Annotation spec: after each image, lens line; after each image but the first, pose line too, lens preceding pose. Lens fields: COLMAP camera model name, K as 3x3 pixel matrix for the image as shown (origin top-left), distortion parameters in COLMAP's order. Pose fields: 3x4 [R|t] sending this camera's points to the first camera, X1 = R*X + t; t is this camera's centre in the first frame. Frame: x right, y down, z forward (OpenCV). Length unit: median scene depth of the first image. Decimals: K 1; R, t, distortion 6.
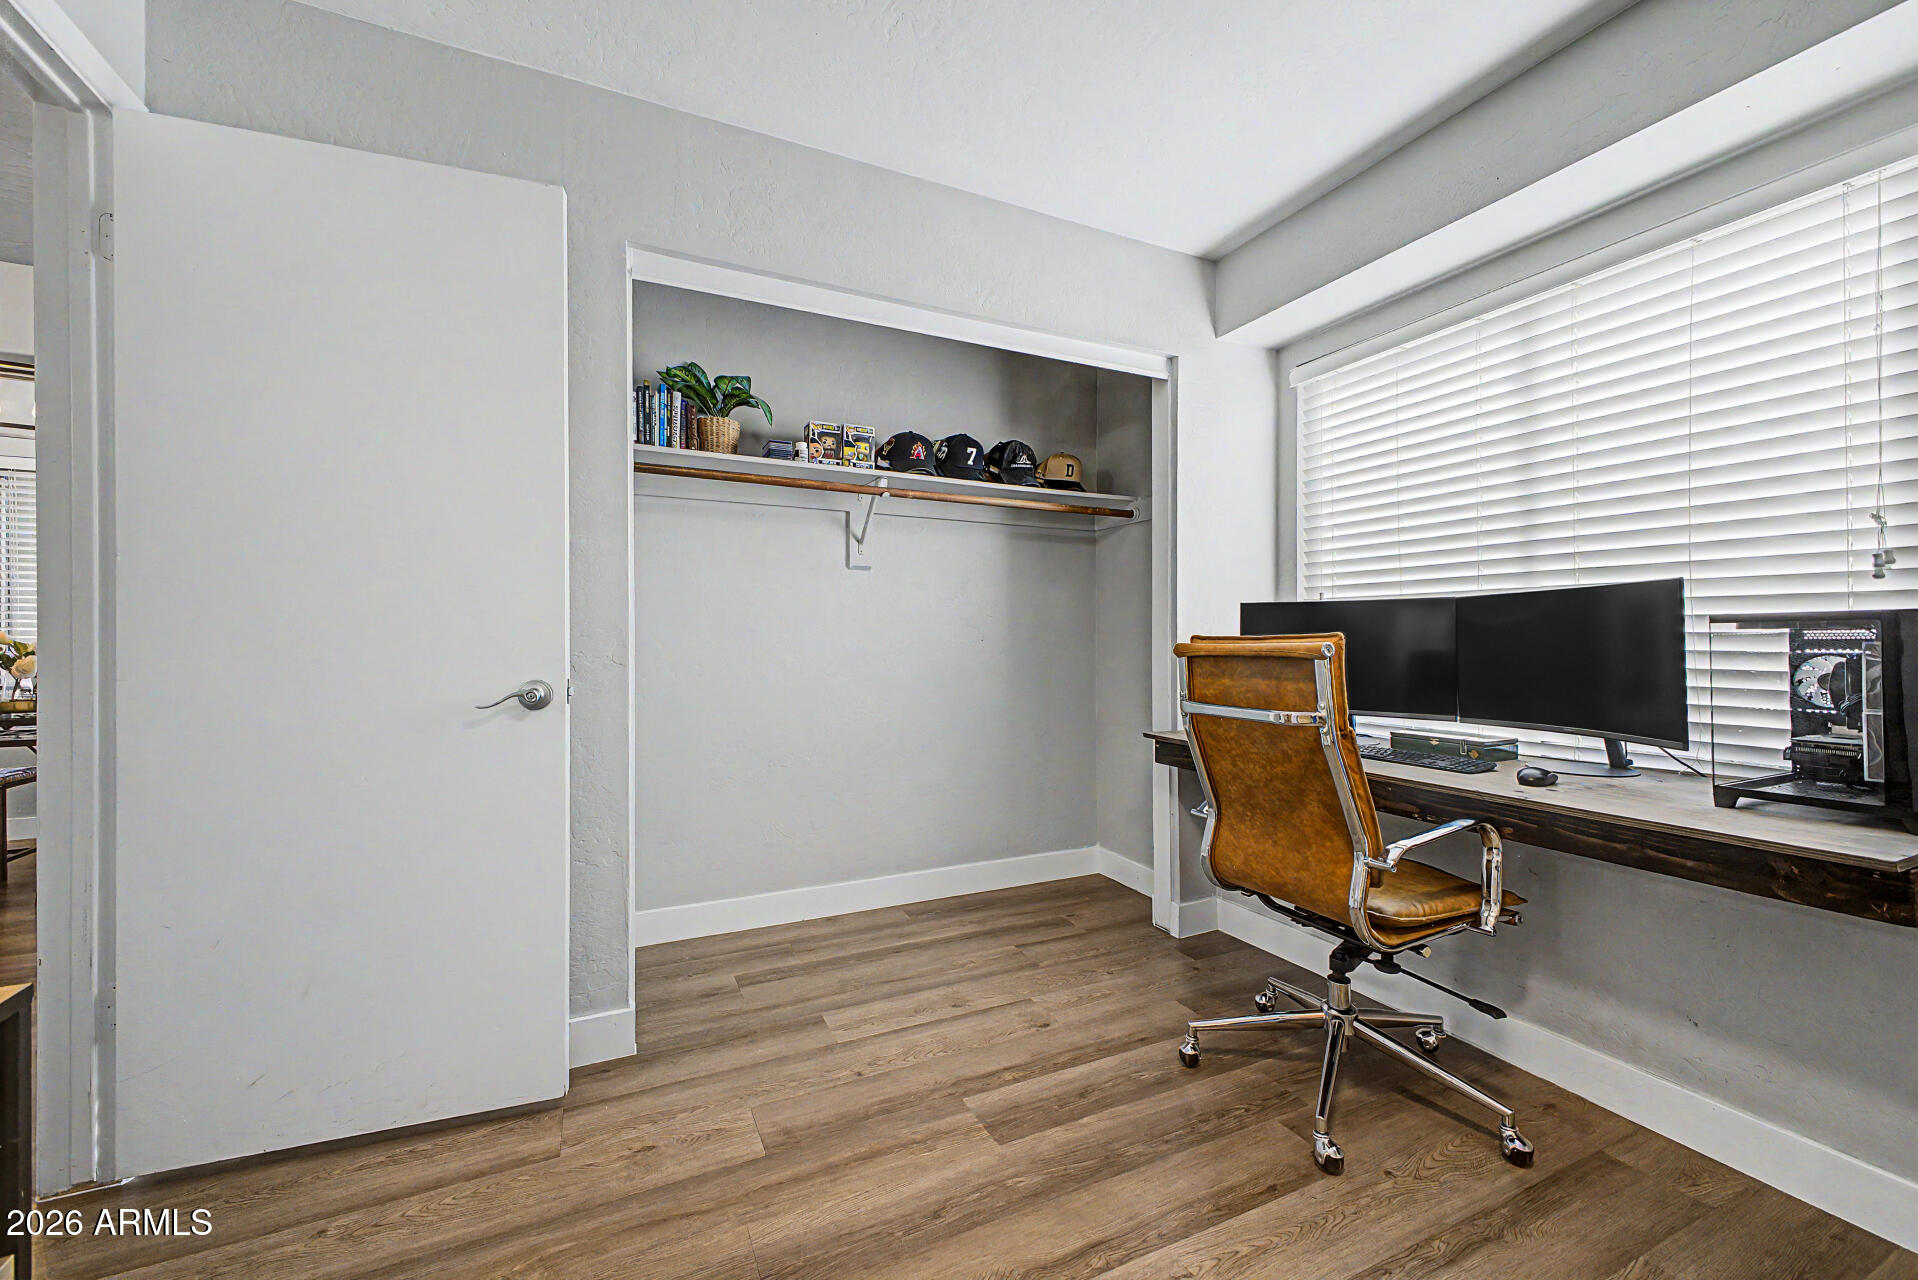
lens RADIAL K [[770.9, 0, 964.0], [0, 770.9, 647.5], [0, 0, 1]] dist [0.014373, -0.002708]
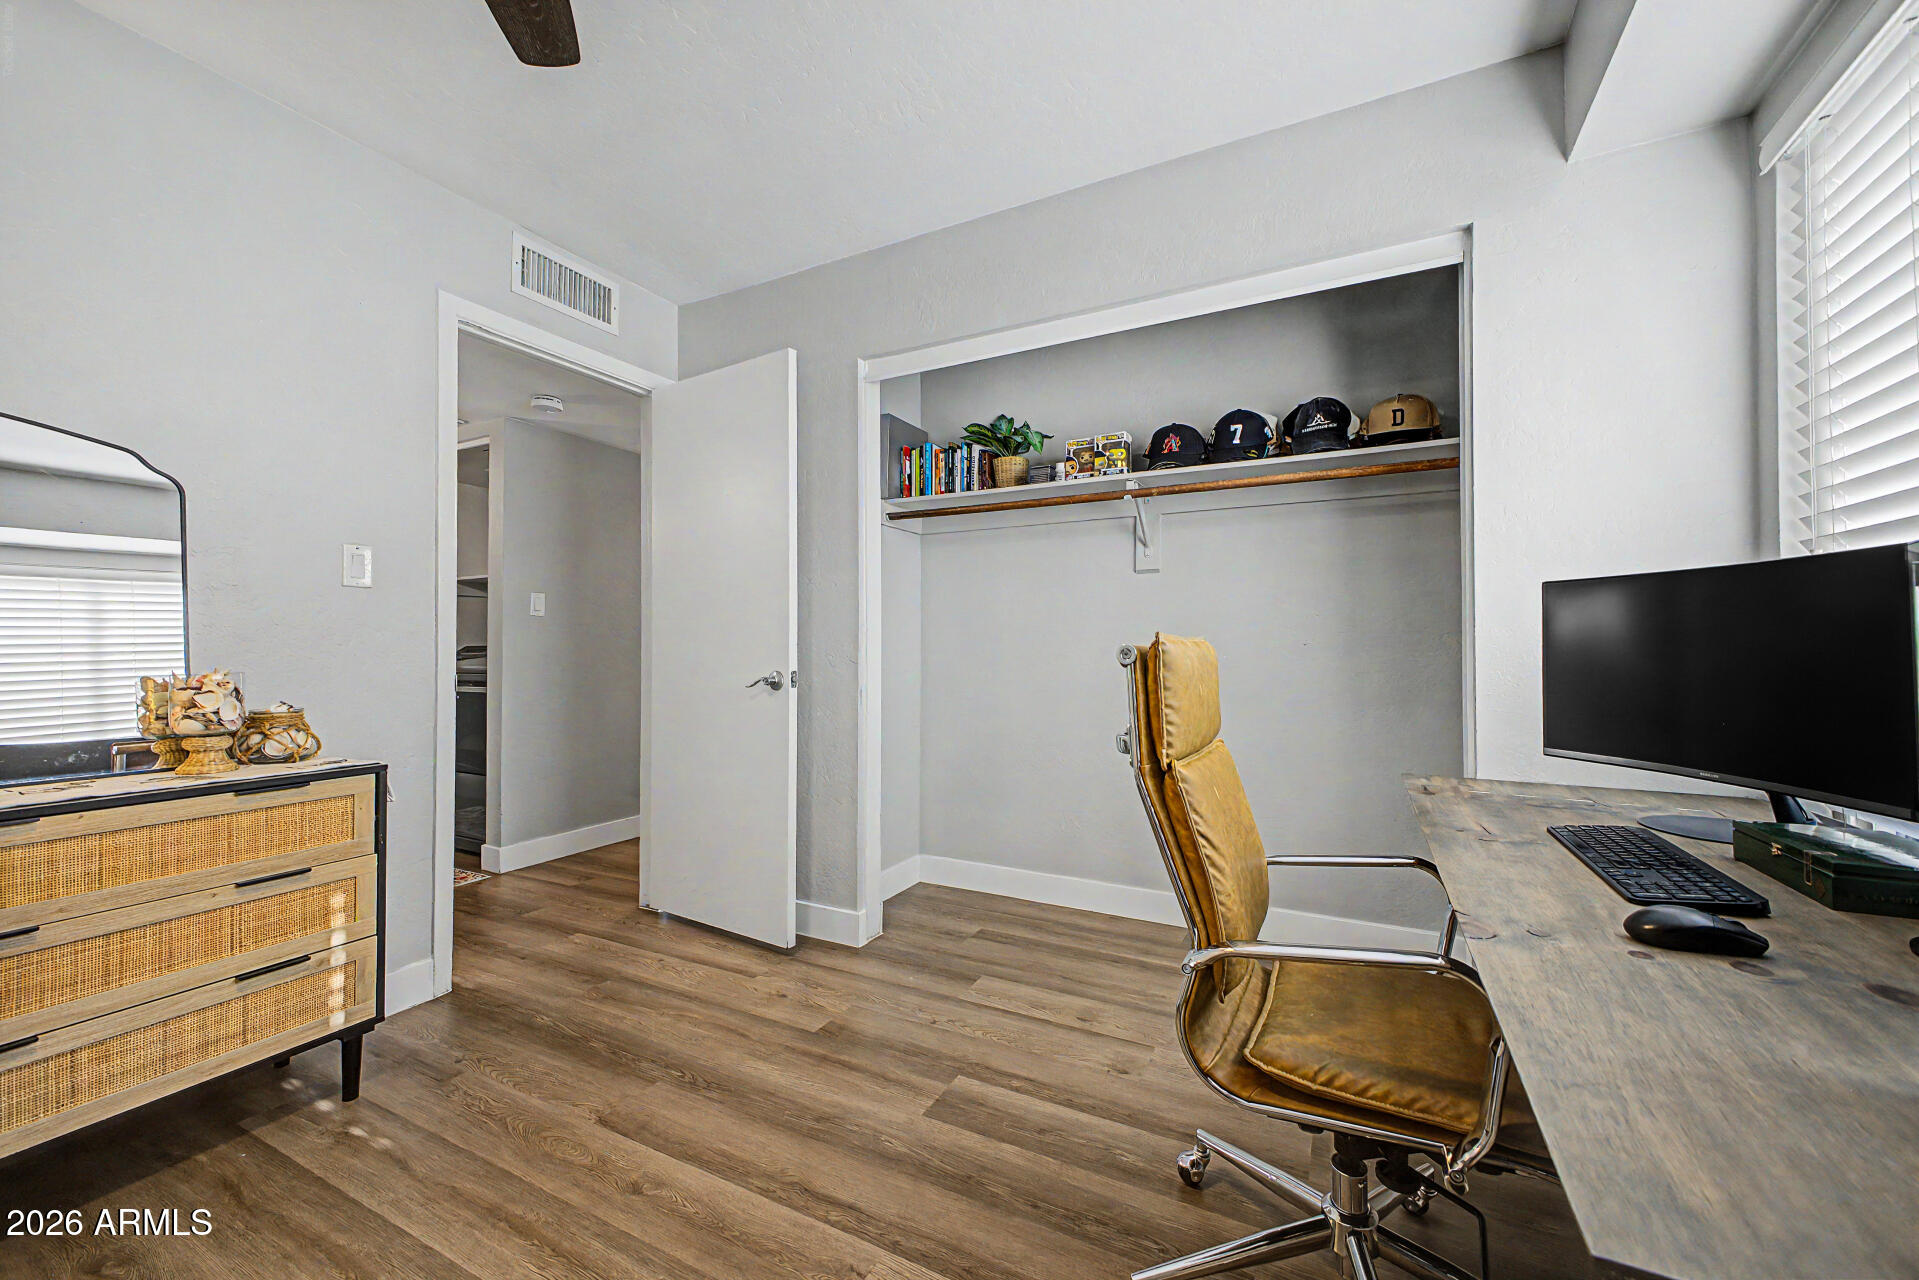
lens RADIAL K [[771.3, 0, 953.2], [0, 771.3, 633.5], [0, 0, 1]] dist [0.014373, -0.002708]
pose [[0.580877, -0.019231, -0.813764, 0.613884], [-0.002519, 0.999674, -0.025423, 0.003481], [0.813987, 0.016817, 0.580639, 0.259576]]
